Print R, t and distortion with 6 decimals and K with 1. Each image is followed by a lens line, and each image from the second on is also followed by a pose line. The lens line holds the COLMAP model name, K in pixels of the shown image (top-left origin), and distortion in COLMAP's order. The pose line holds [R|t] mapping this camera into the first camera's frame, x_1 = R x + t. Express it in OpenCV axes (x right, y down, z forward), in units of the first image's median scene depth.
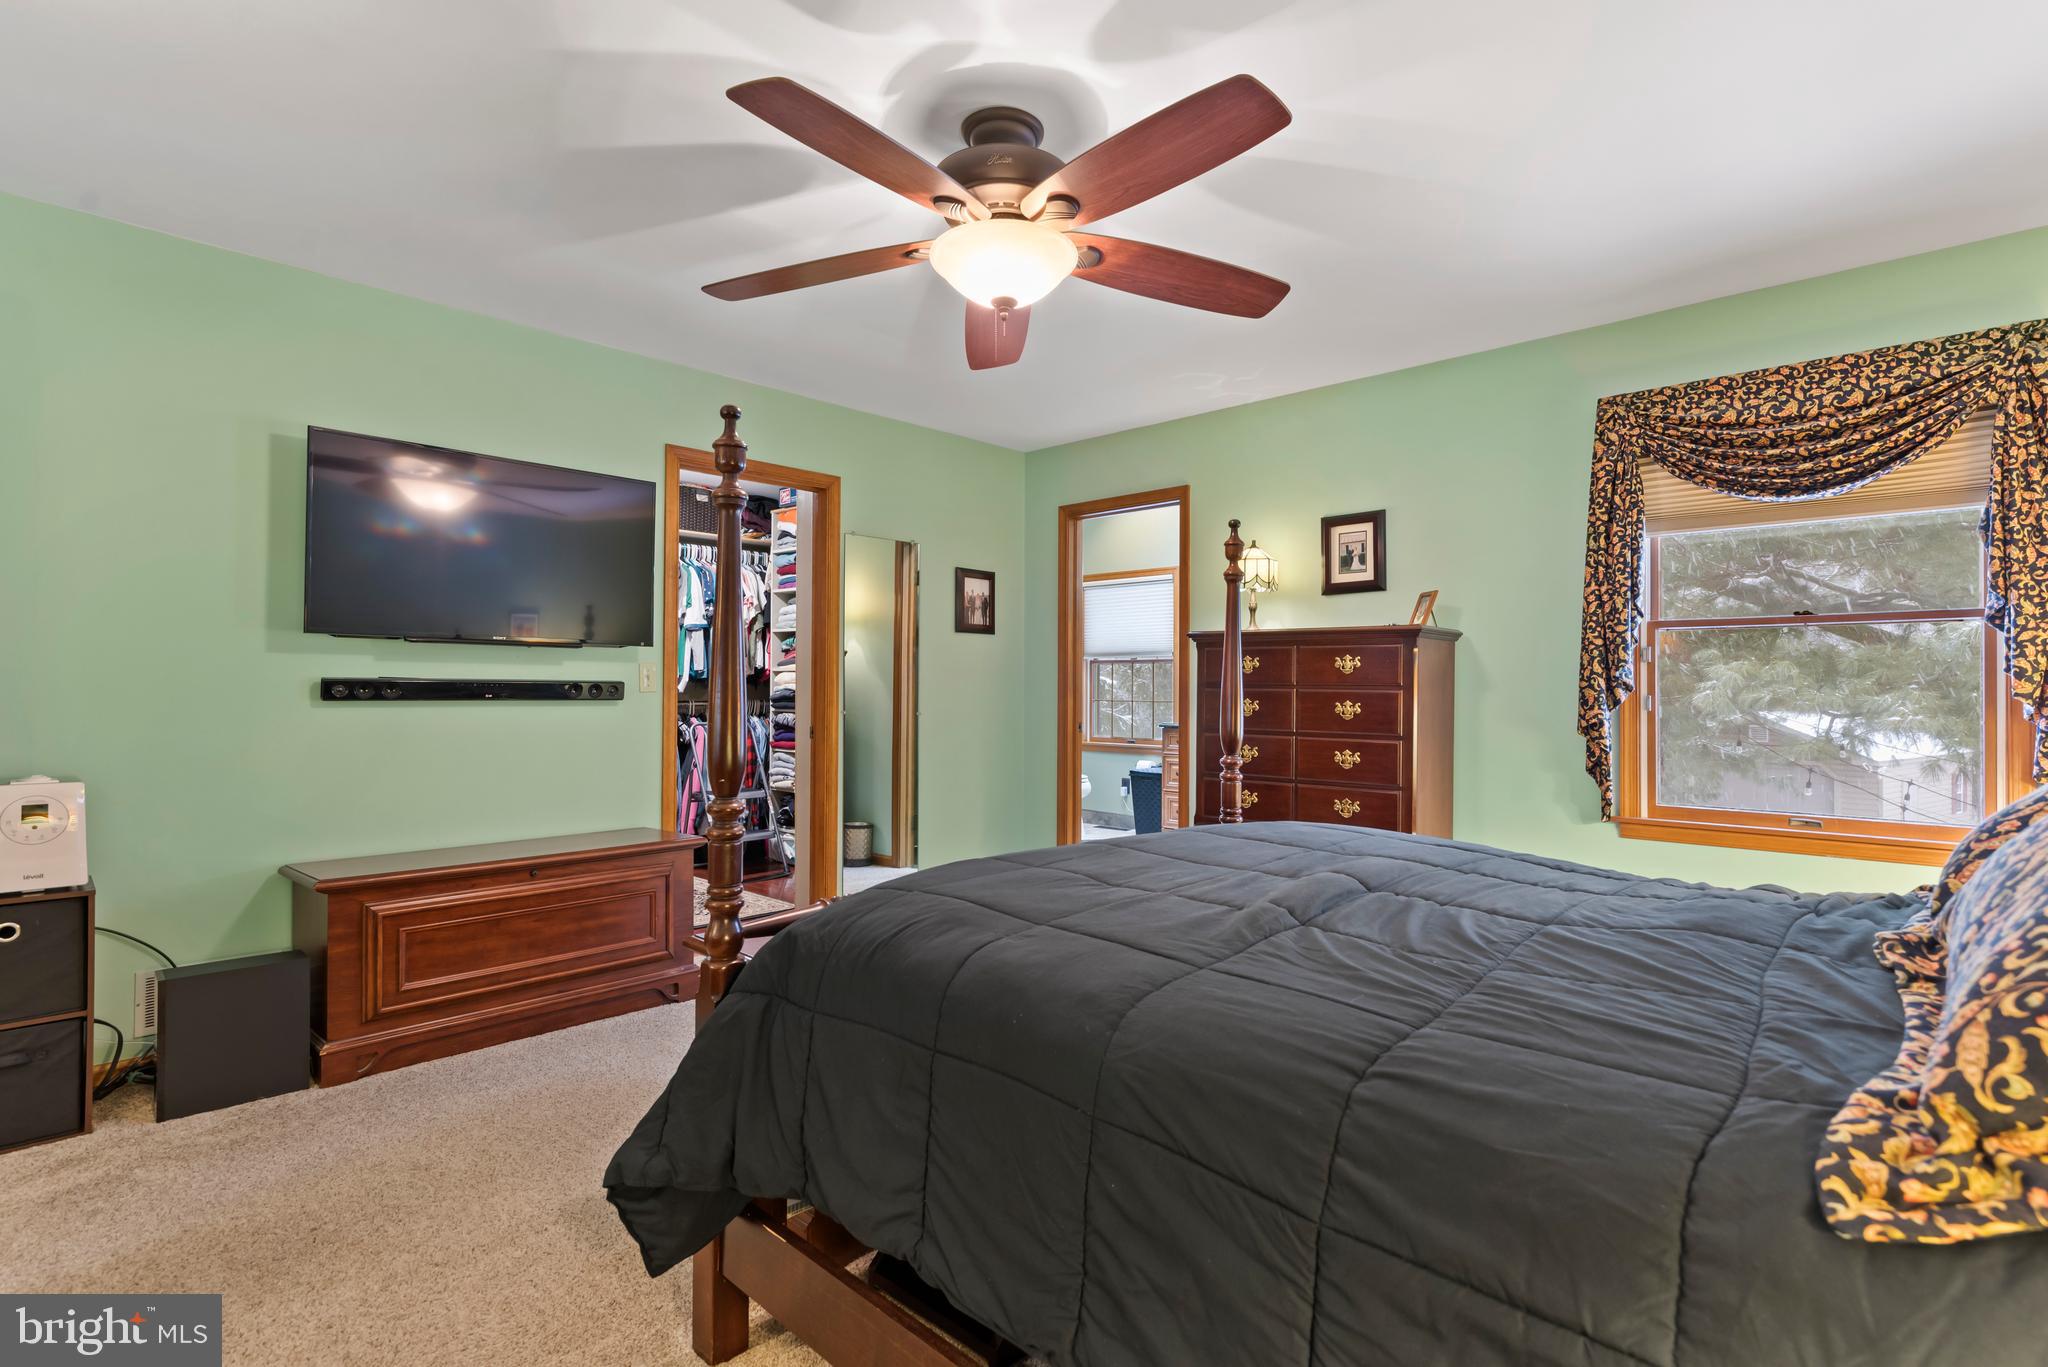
lens RADIAL K [[991.0, 0, 1049.2], [0, 991.0, 678.8], [0, 0, 1]] dist [-0.001436, 0.000618]
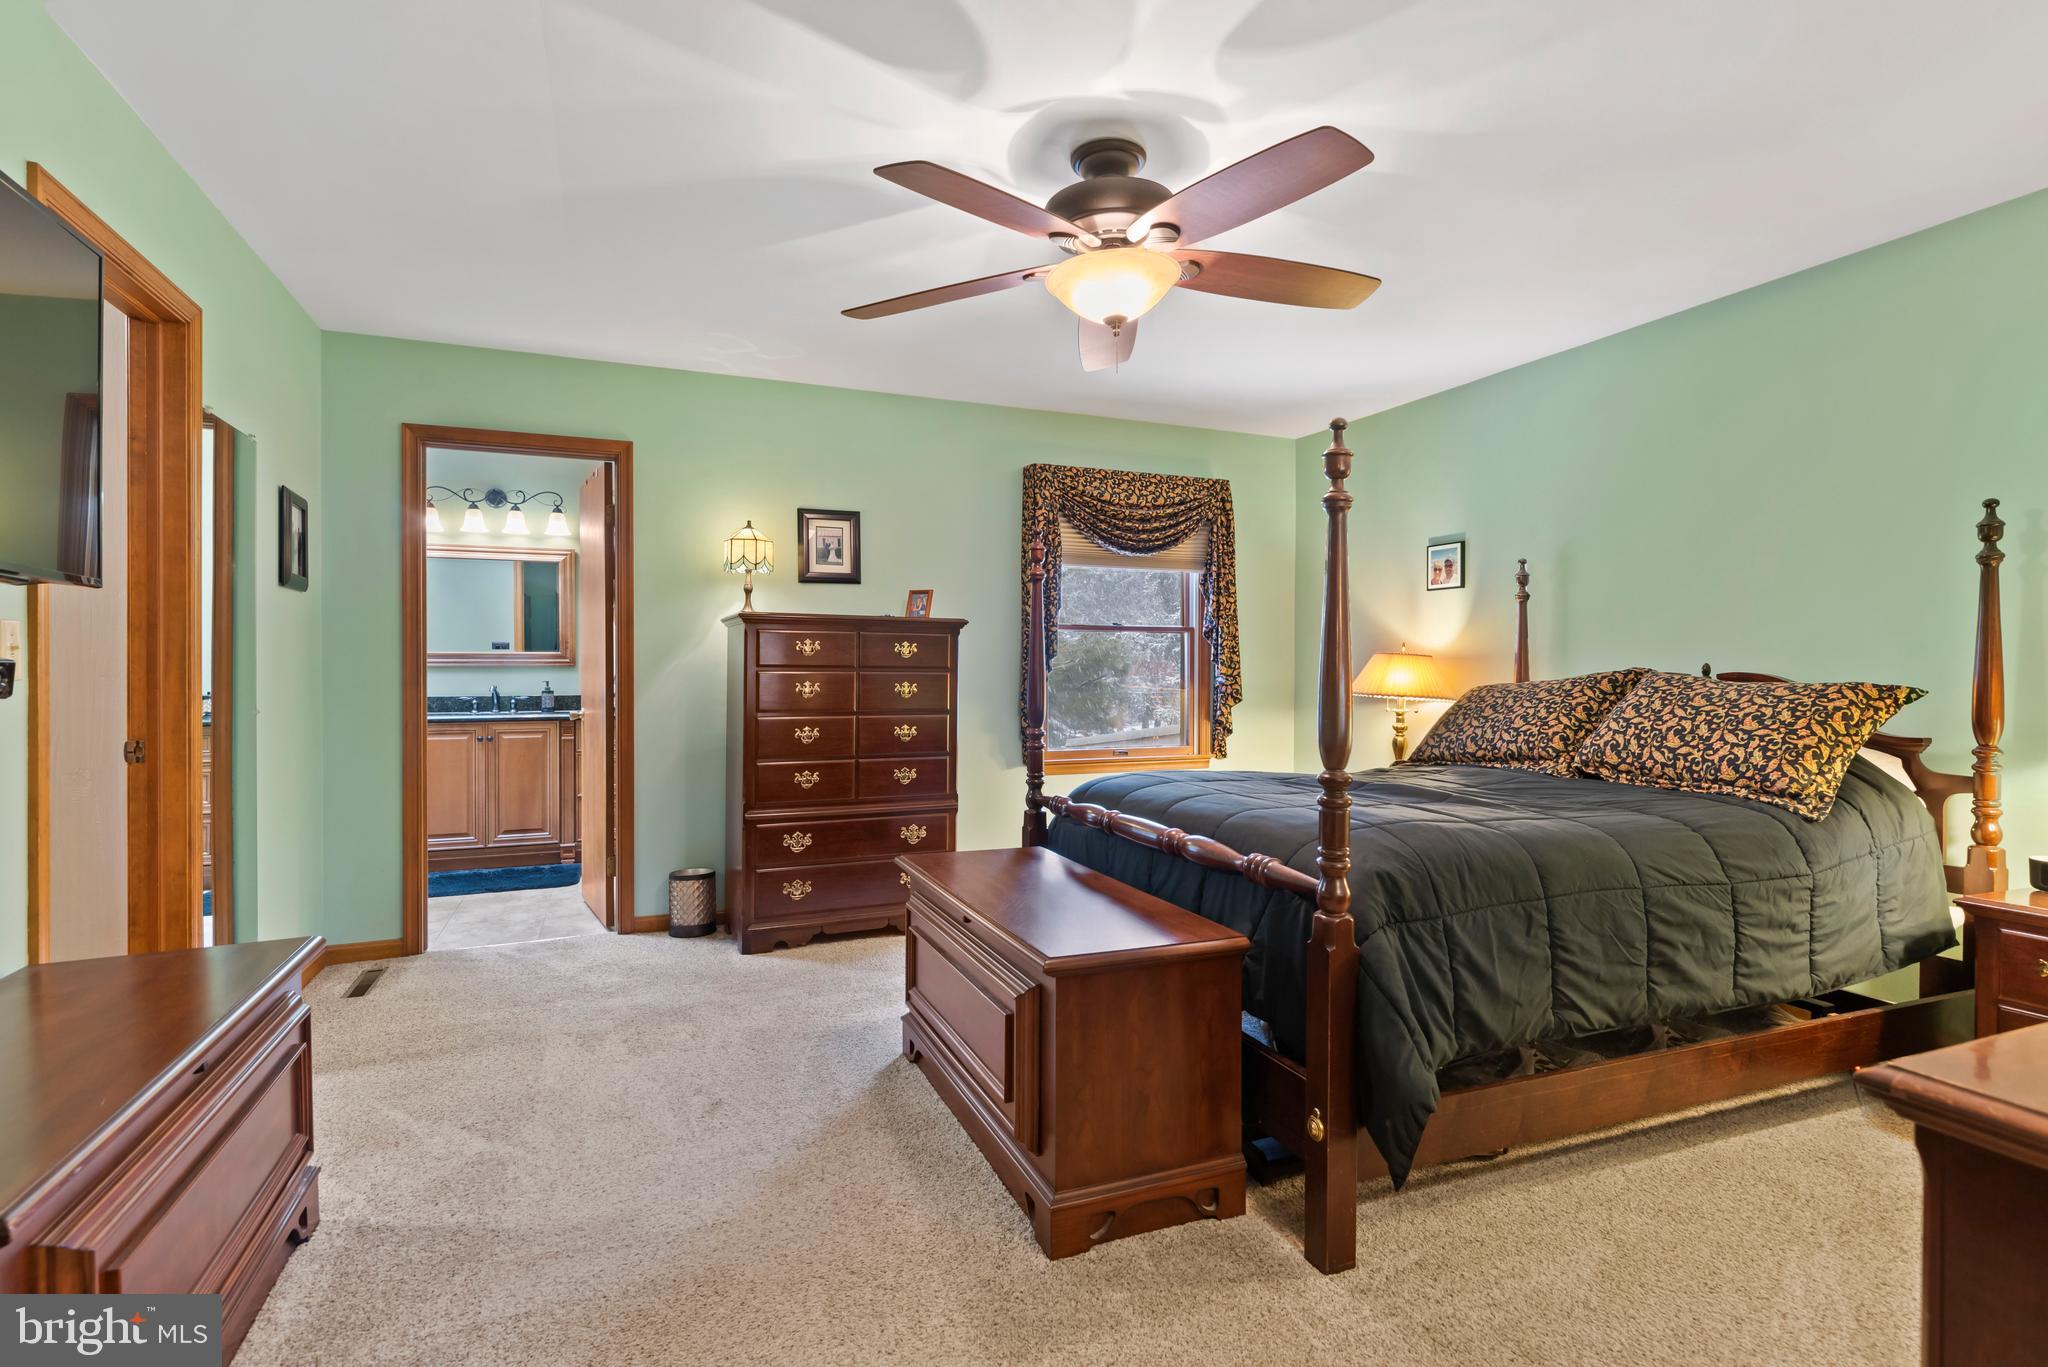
lens RADIAL K [[1009.4, 0, 1024.0], [0, 1009.4, 683.5], [0, 0, 1]] dist [0.001221, 0.000055]
pose [[0.414850, -0.012937, 0.909798, -0.687013], [-0.008561, 0.999799, 0.018121, 0.001852], [-0.909849, -0.015306, 0.414656, 0.382173]]
